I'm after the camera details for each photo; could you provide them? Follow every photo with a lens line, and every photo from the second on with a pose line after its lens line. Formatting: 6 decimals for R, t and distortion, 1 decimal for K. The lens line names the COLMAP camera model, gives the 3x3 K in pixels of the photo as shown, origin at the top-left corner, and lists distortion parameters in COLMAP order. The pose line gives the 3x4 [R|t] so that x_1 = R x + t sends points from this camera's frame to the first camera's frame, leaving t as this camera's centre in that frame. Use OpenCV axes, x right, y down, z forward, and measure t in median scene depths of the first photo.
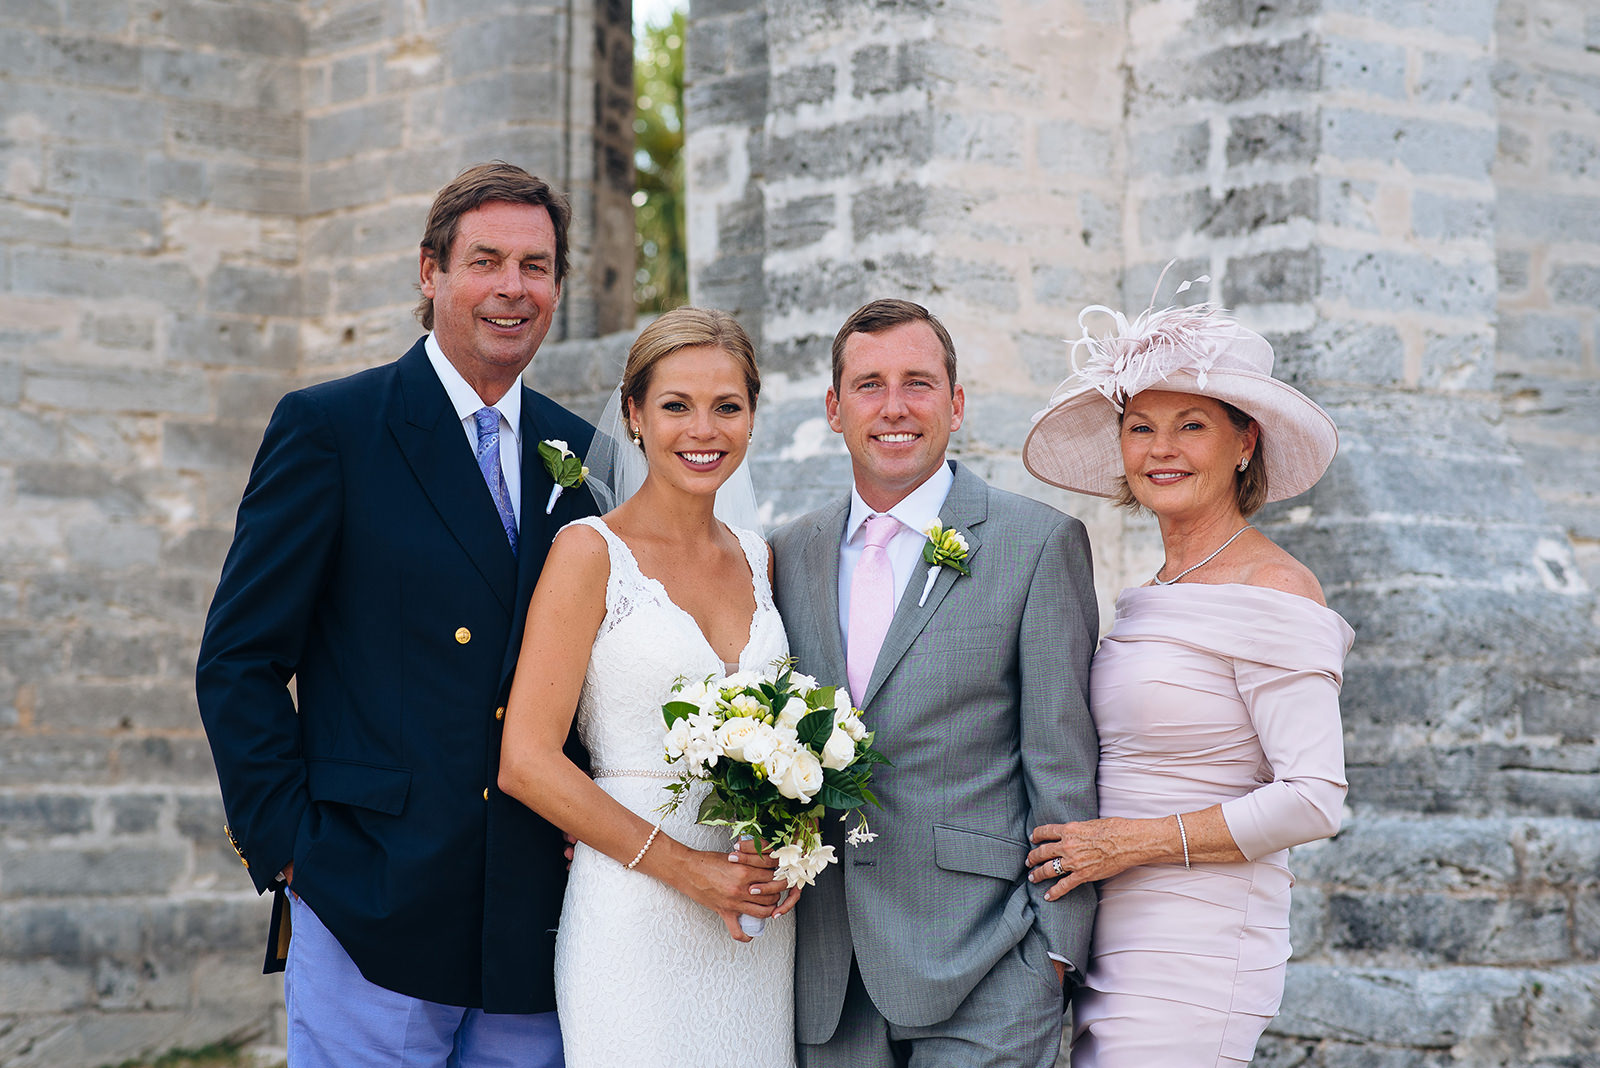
lens RADIAL K [[4037.1, 0, 807.1], [0, 4037.1, 526.3], [0, 0, 1]] dist [0.011097, 0.000000]
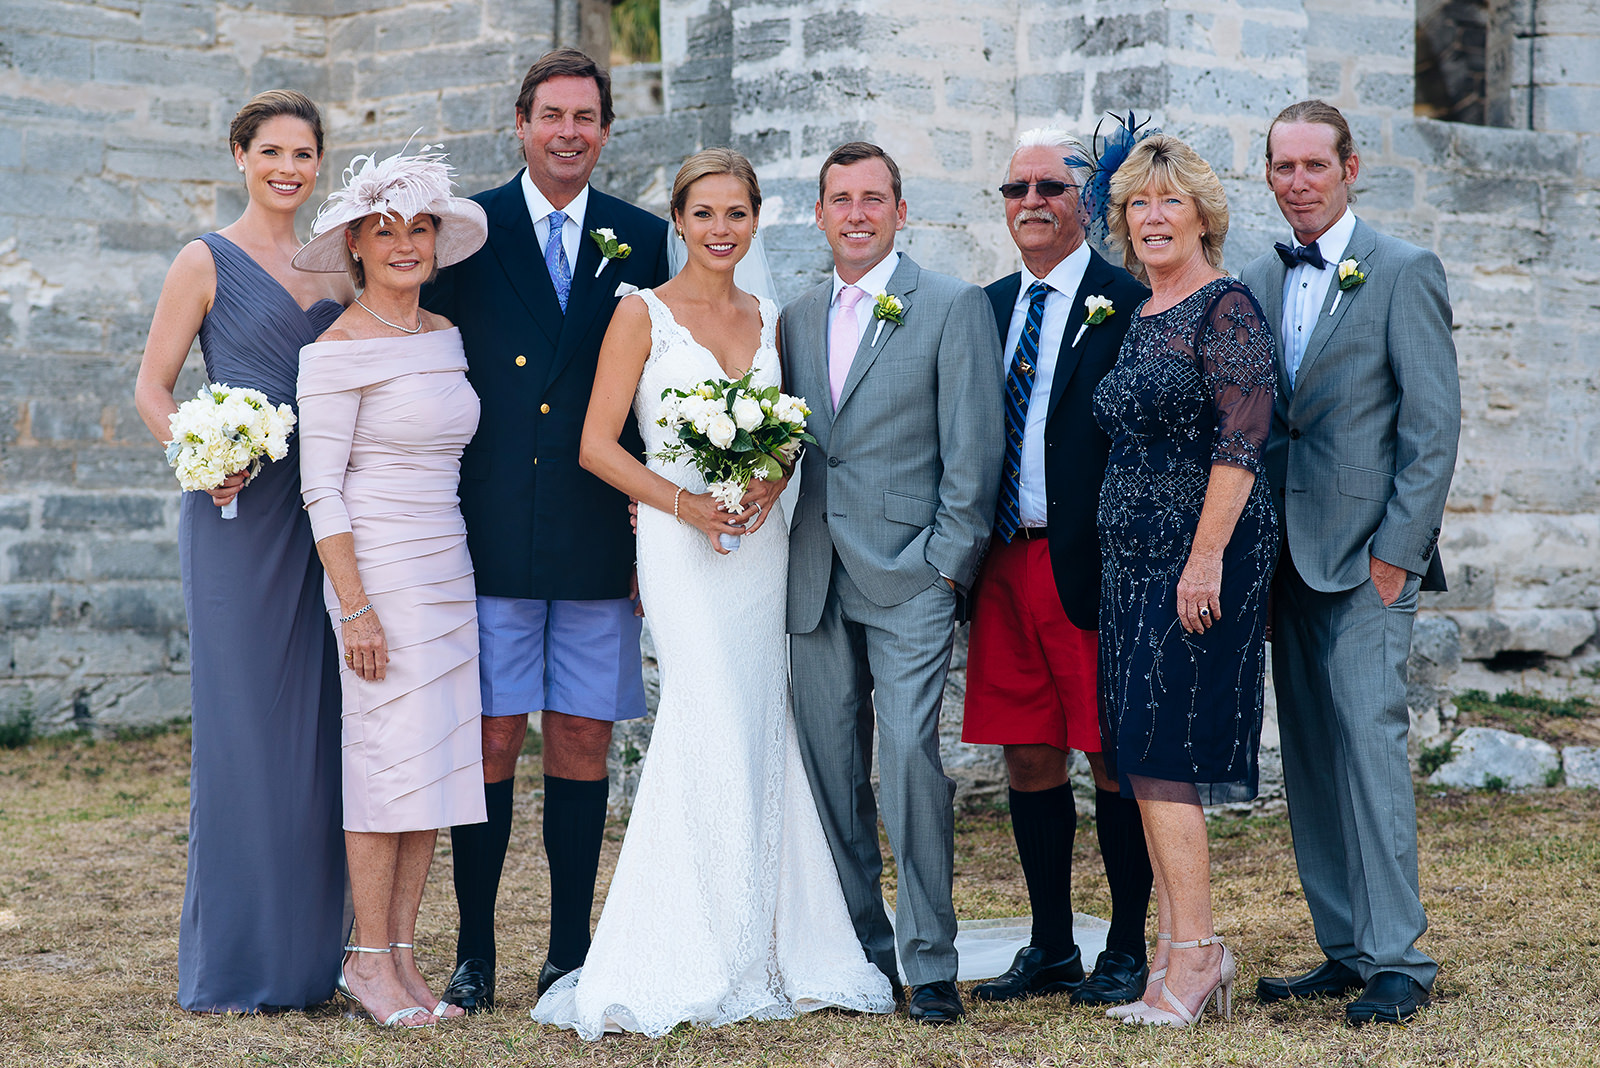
lens RADIAL K [[4037.1, 0, 789.3], [0, 4037.1, 533.6], [0, 0, 1]] dist [0.011097, 0.000000]
pose [[0.999685, 0.004995, 0.024600, -0.021121], [-0.006561, 0.997929, 0.063989, -0.001588], [-0.024229, -0.064130, 0.997647, -0.247138]]
